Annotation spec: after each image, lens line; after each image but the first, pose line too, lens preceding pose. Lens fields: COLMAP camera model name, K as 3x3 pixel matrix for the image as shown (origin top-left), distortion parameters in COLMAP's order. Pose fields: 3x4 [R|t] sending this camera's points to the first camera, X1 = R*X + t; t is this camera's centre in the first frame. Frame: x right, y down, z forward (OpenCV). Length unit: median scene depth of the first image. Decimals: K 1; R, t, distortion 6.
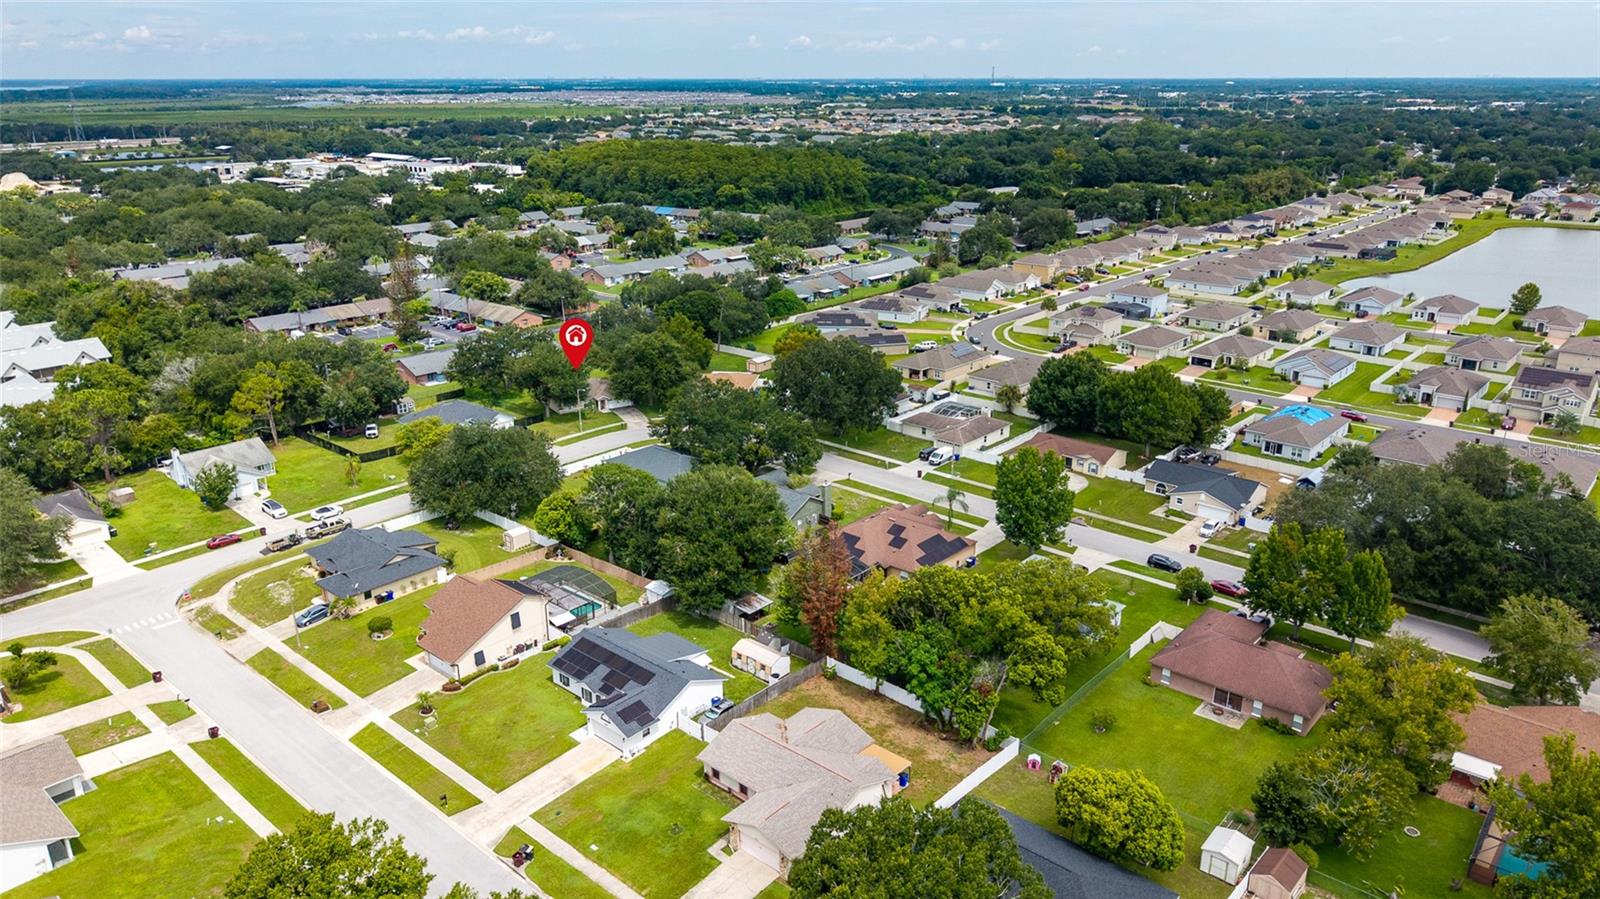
lens RADIAL K [[1096.0, 0, 800.0], [0, 1096.0, 449.5], [0, 0, 1]] dist [0.053880, -0.054750]
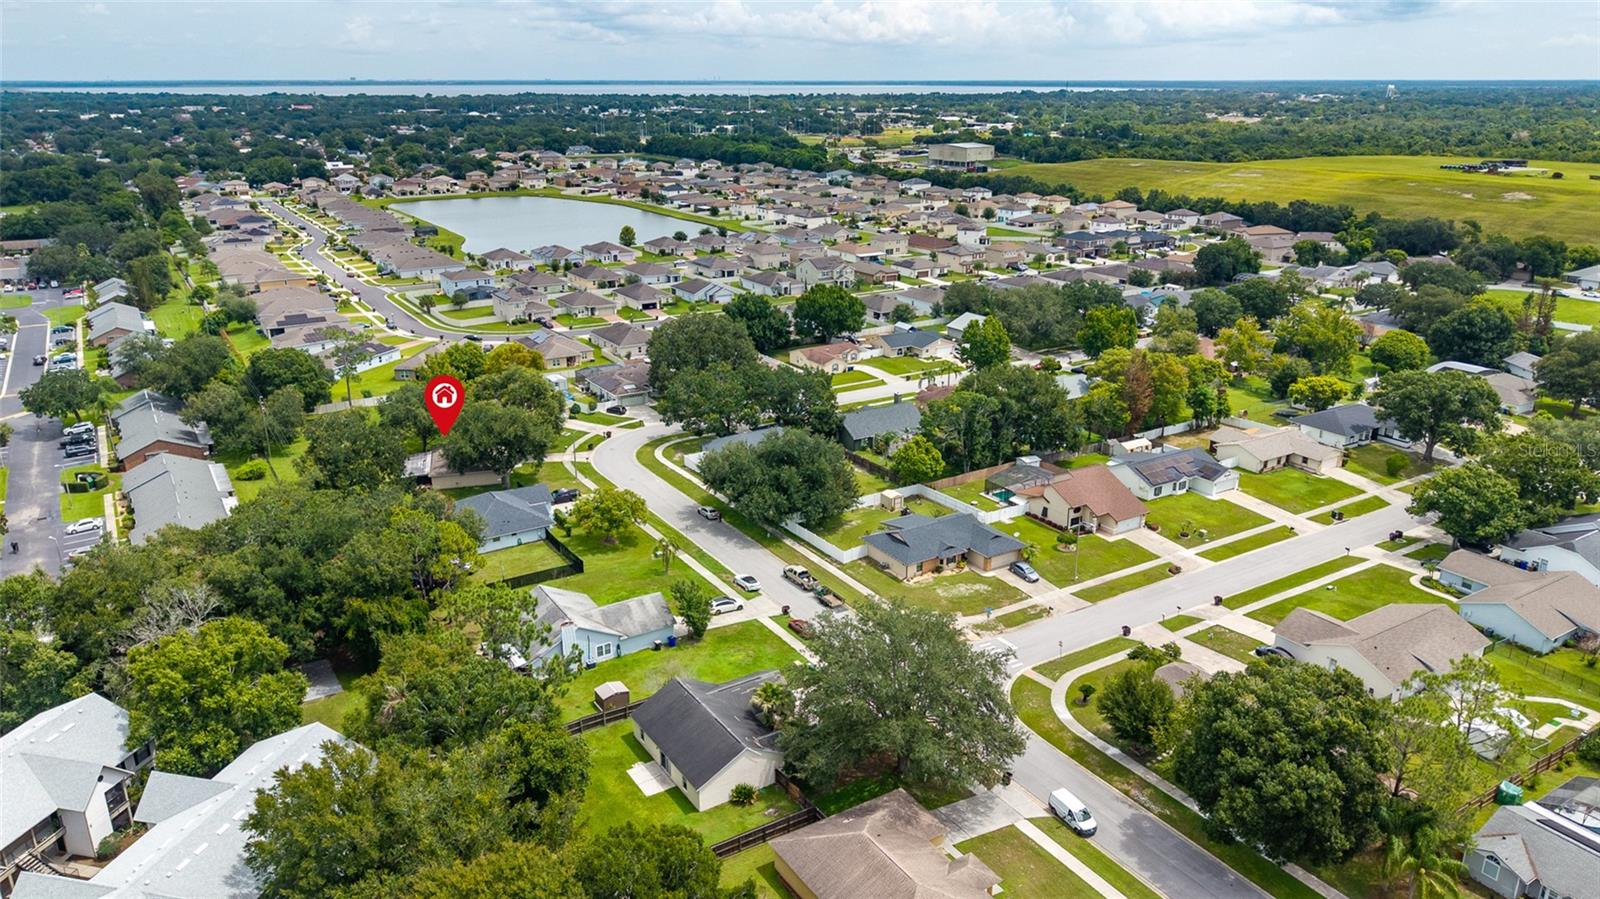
lens RADIAL K [[1096.0, 0, 800.0], [0, 1096.0, 449.5], [0, 0, 1]] dist [0.053880, -0.054750]
pose [[0.278804, -0.297057, 0.913250, -1.544589], [0.306288, 0.928800, 0.208609, -0.272523], [-0.910196, 0.221557, 0.349938, 0.843593]]
